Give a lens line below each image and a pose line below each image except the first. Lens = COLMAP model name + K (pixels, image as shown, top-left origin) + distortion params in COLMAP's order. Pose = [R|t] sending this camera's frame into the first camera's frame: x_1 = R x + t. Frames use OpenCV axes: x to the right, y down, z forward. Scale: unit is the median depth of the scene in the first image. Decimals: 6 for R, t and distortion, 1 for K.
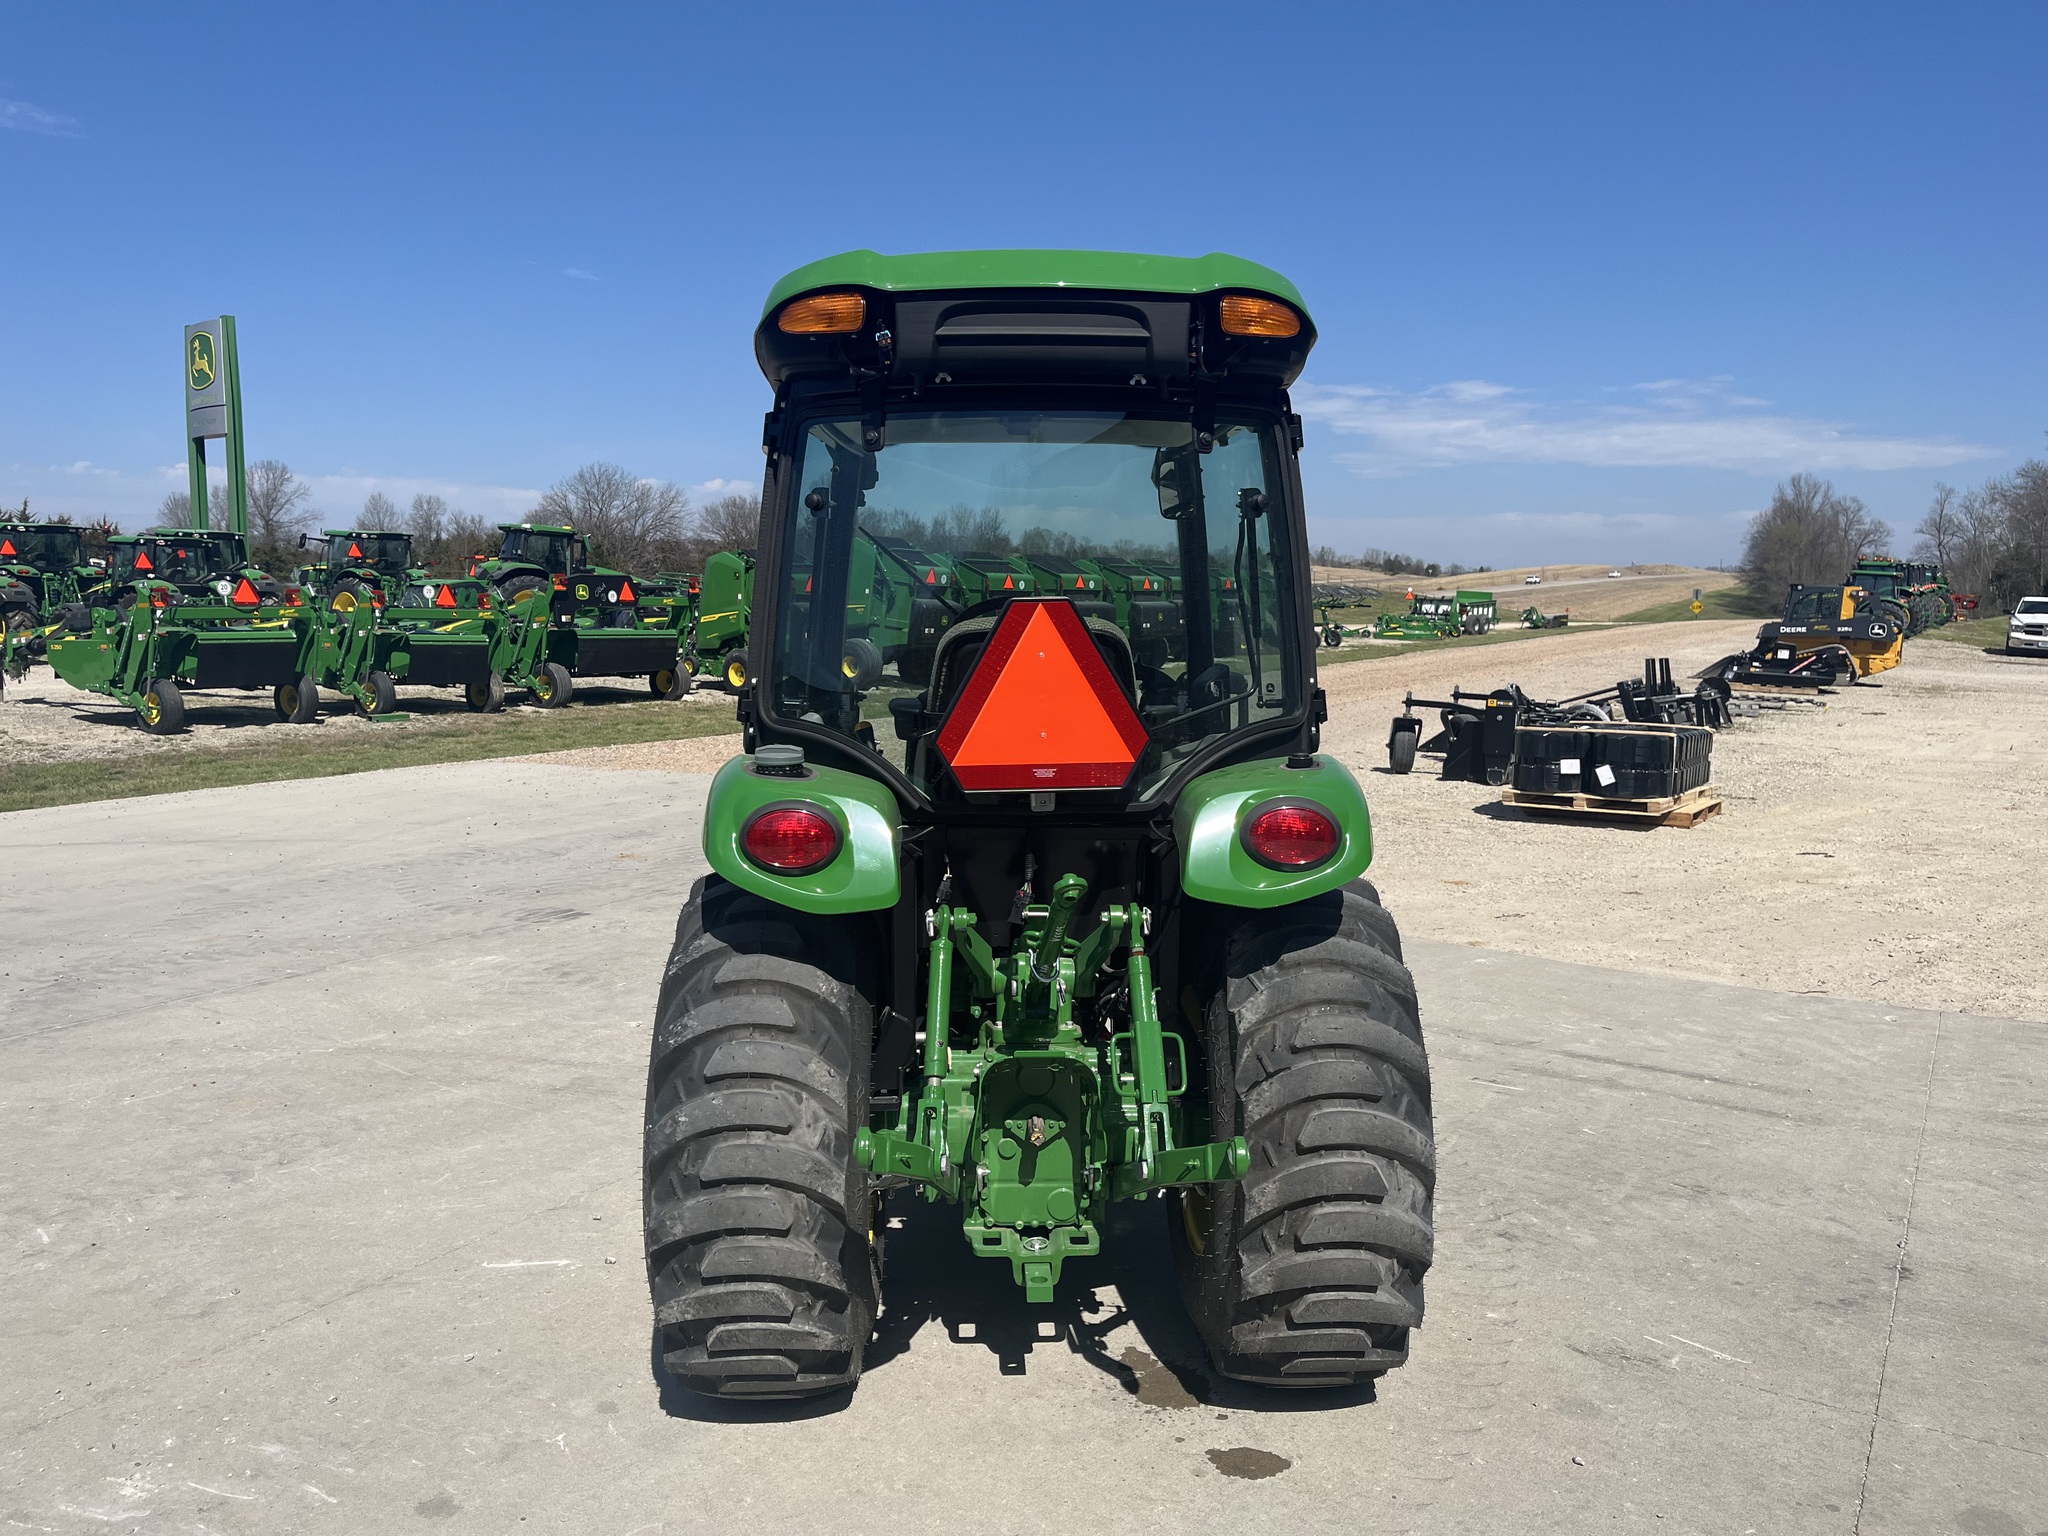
lens RADIAL K [[1550.1, 0, 1007.4], [0, 1550.1, 774.4], [0, 0, 1]] dist [0.072480, -0.097802]
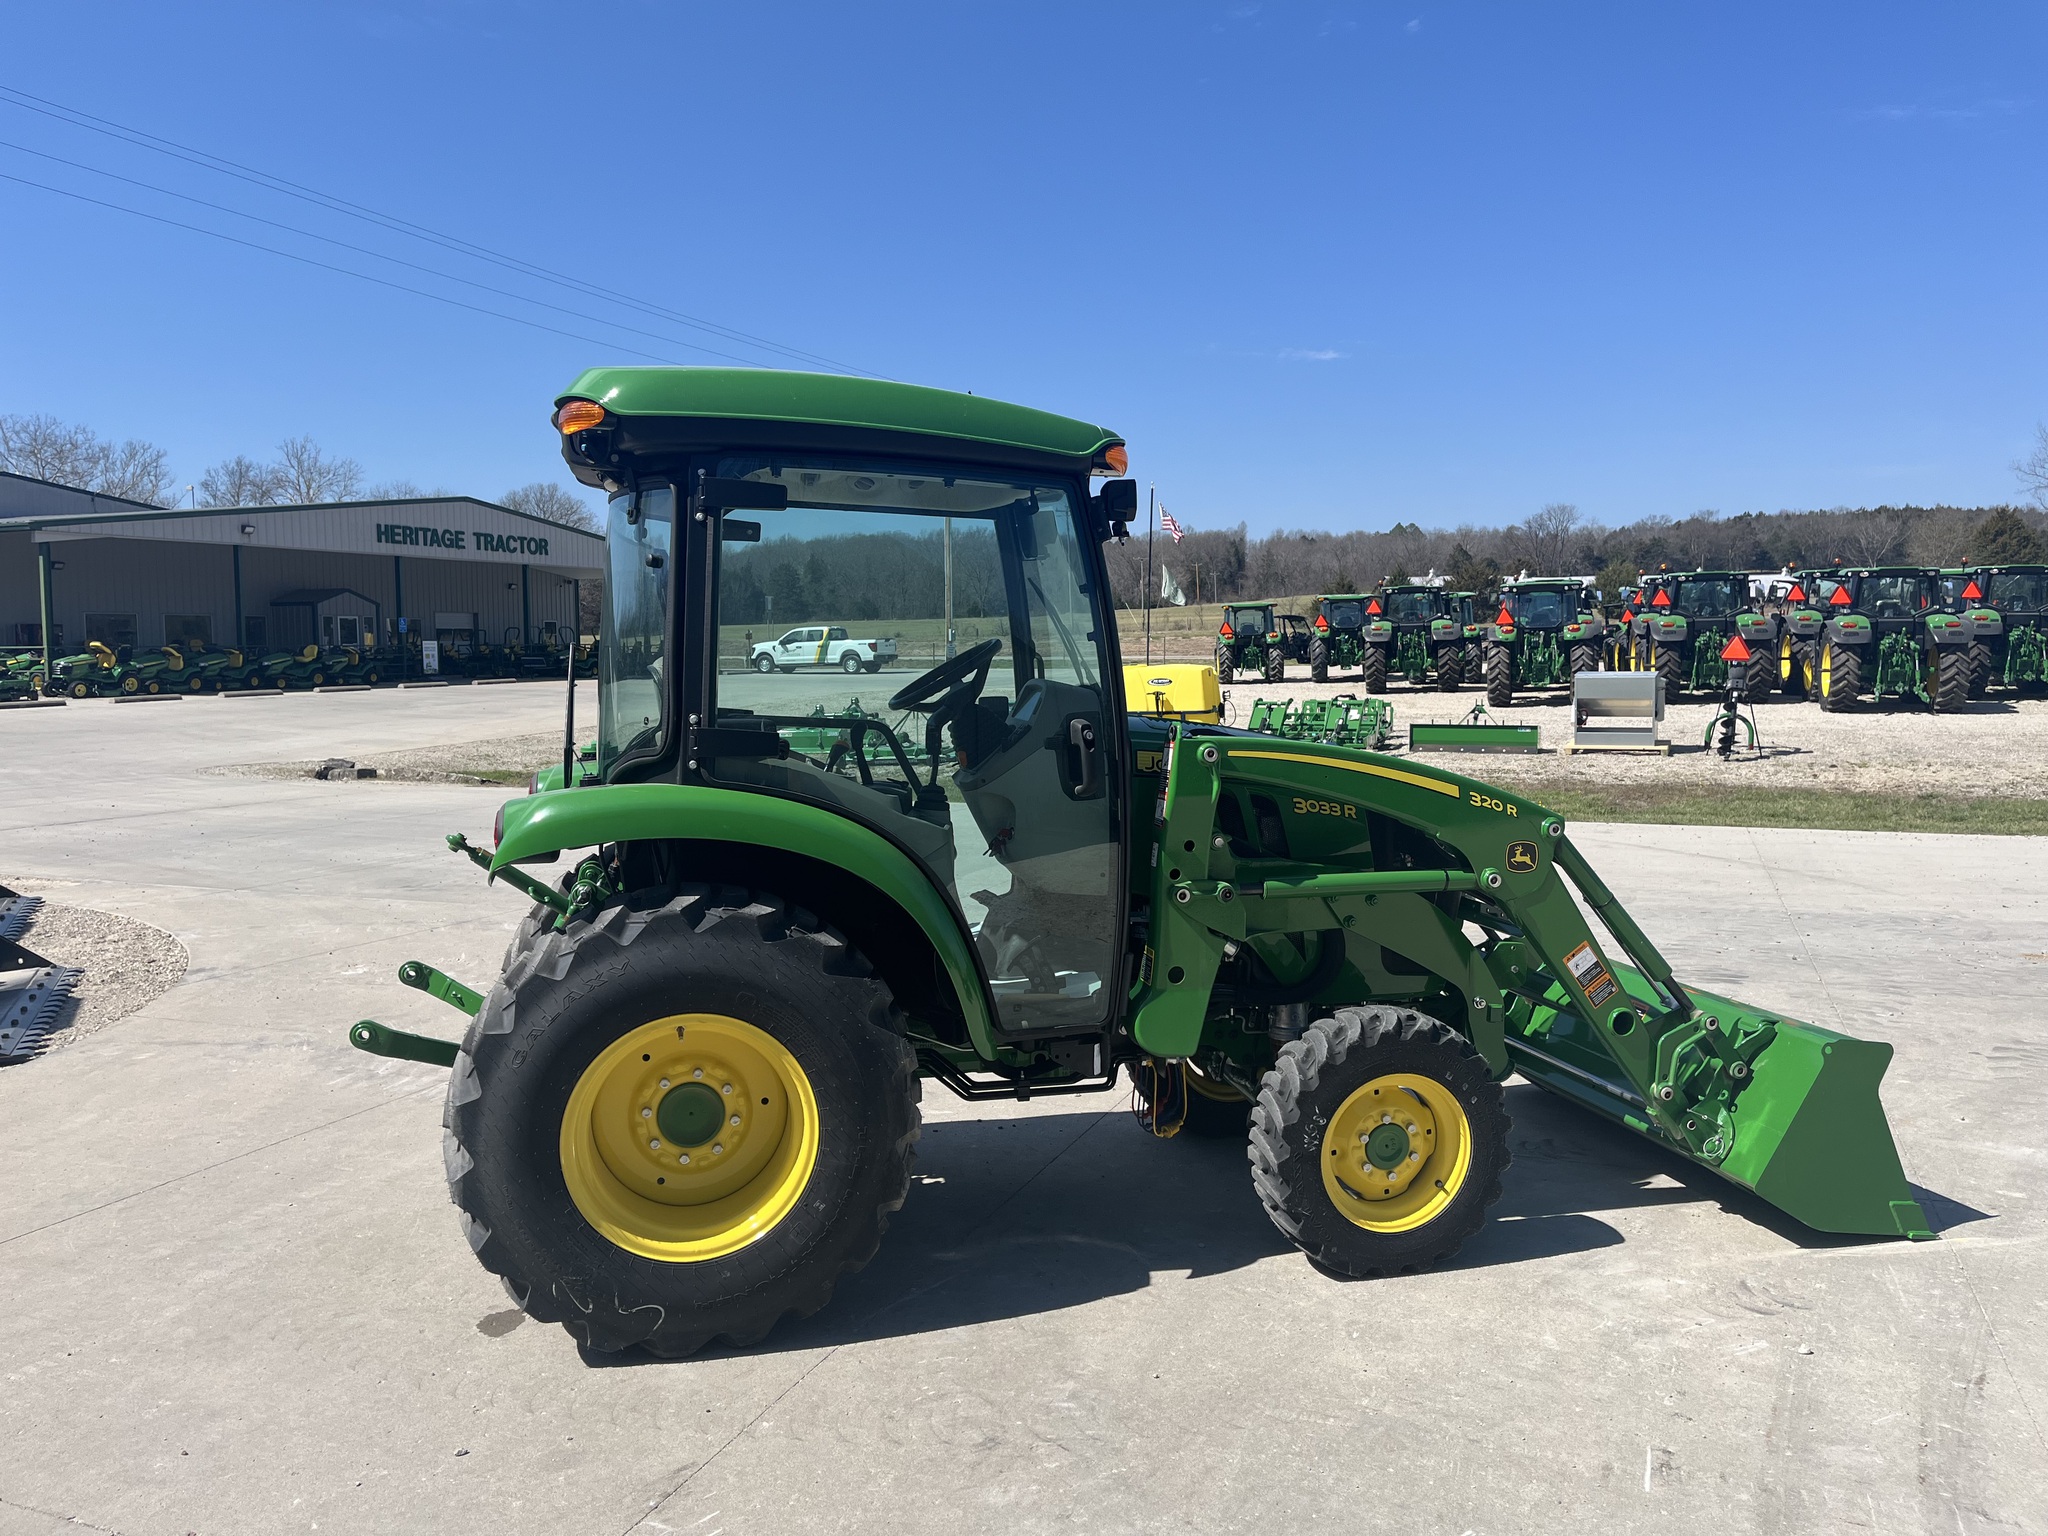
lens RADIAL K [[1550.1, 0, 1041.5], [0, 1550.1, 773.5], [0, 0, 1]] dist [0.072480, -0.097802]
pose [[0.198327, 0.081436, -0.976747, 0.377346], [-0.101645, 0.992878, 0.062142, -0.033062], [0.974851, 0.086957, 0.205192, 0.293631]]
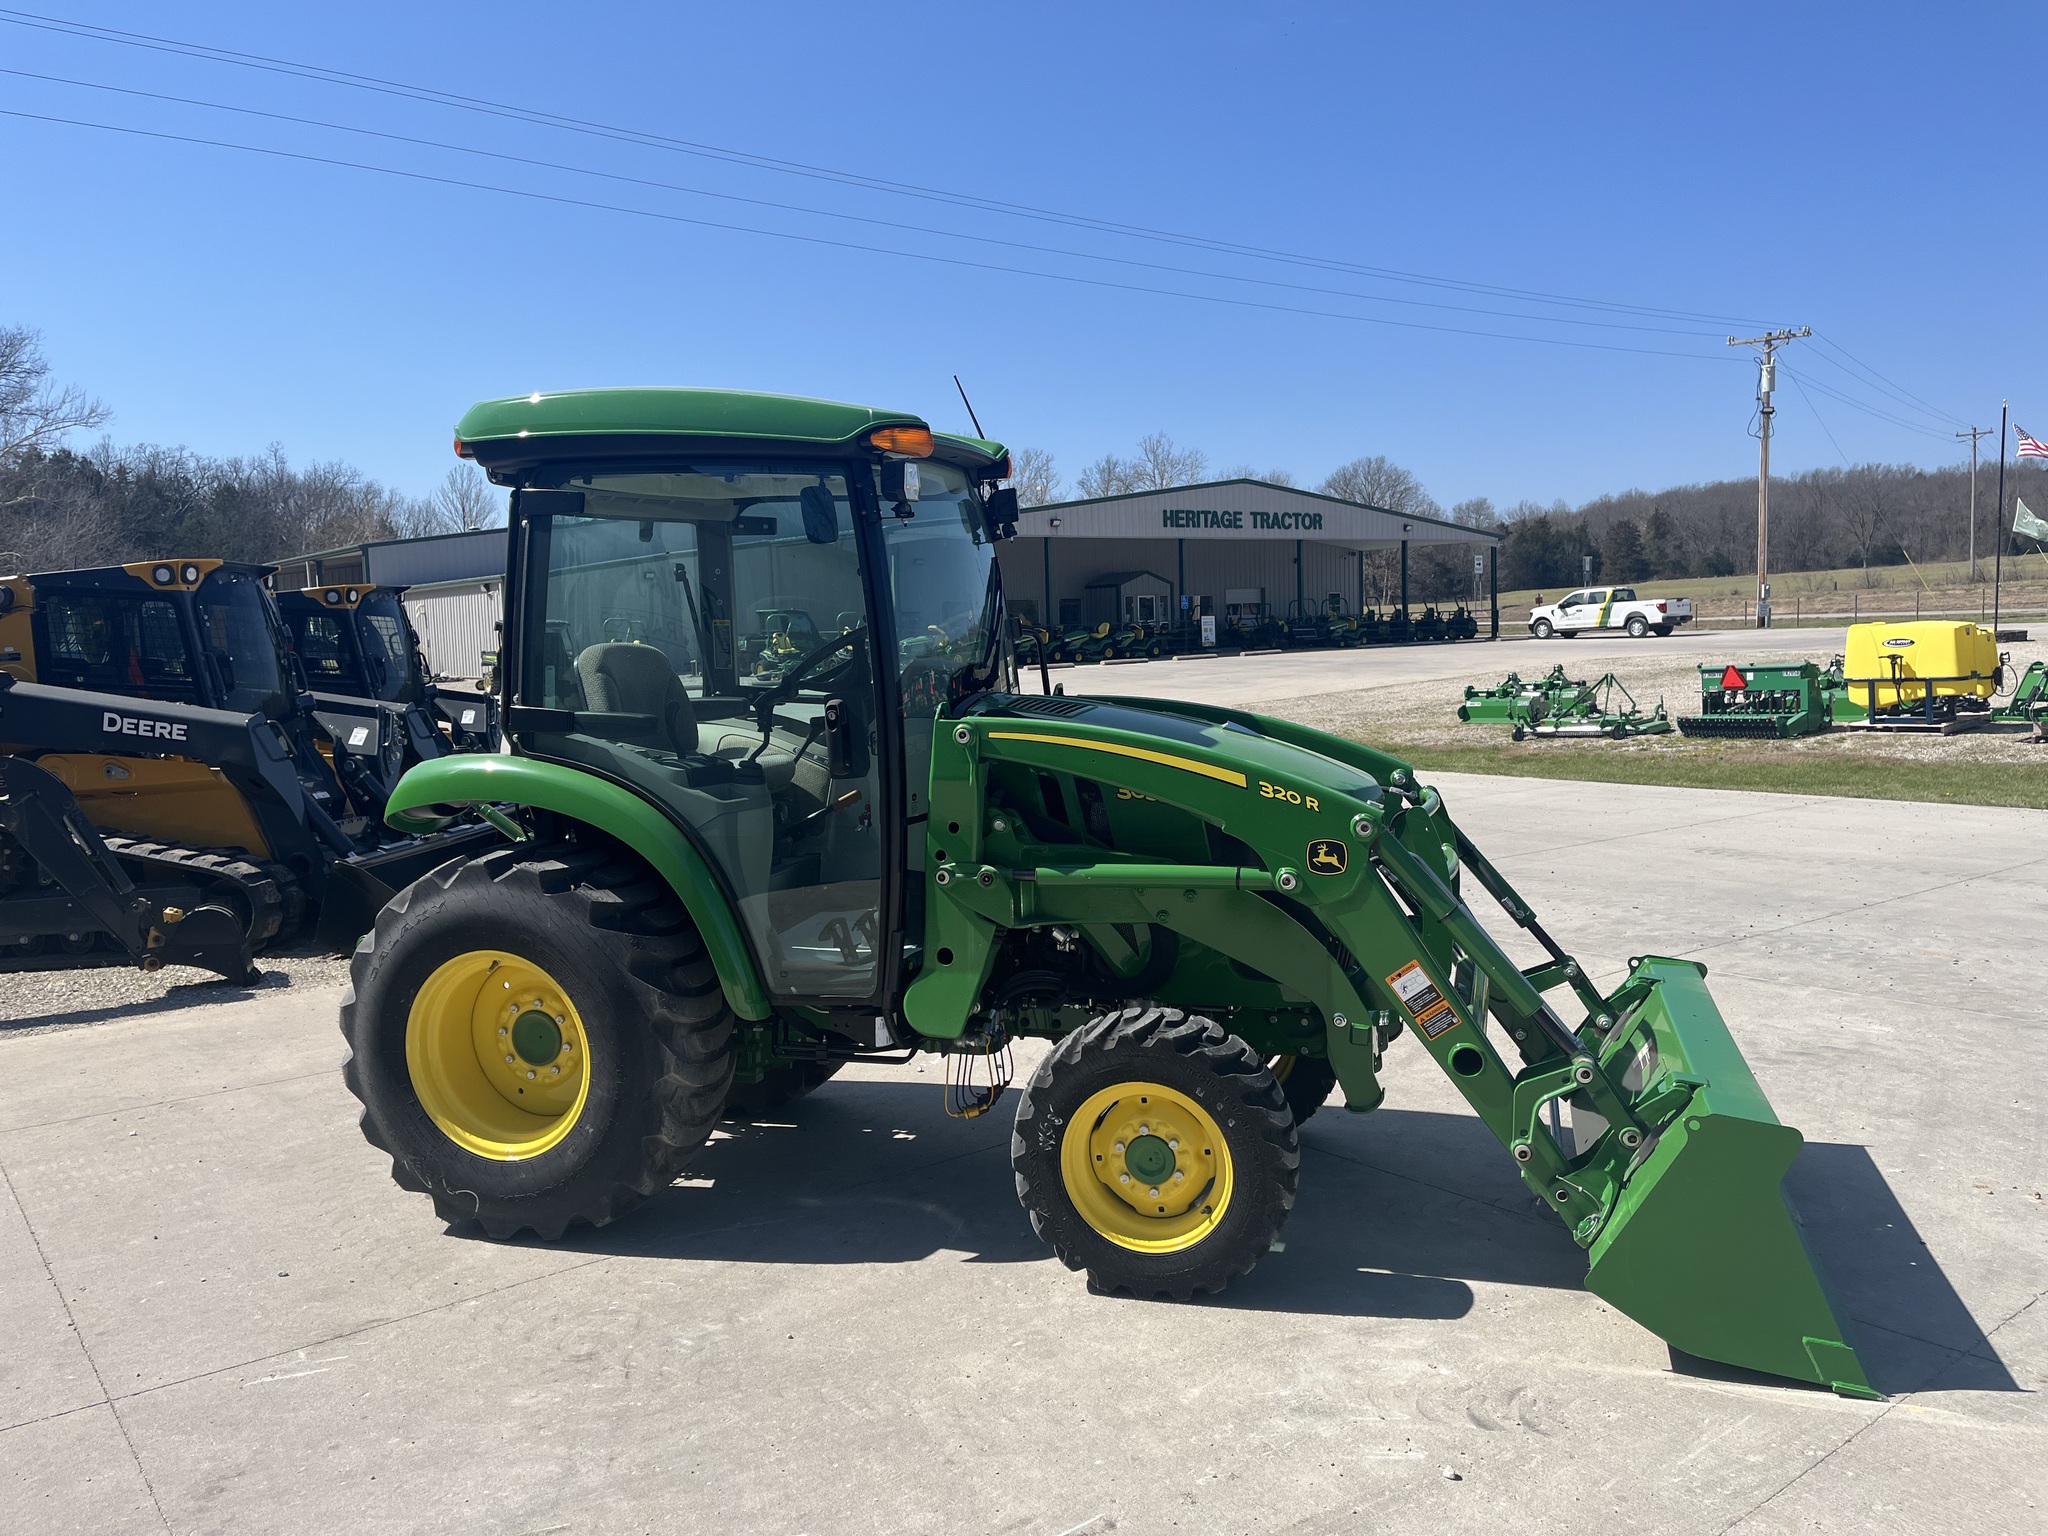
lens RADIAL K [[1550.1, 0, 1033.2], [0, 1550.1, 774.8], [0, 0, 1]] dist [0.072480, -0.097802]
pose [[-0.323816, 0.100670, -0.940749, 0.362701], [-0.072628, 0.988744, 0.130805, -0.056327], [0.943328, 0.110681, -0.312860, 0.519505]]
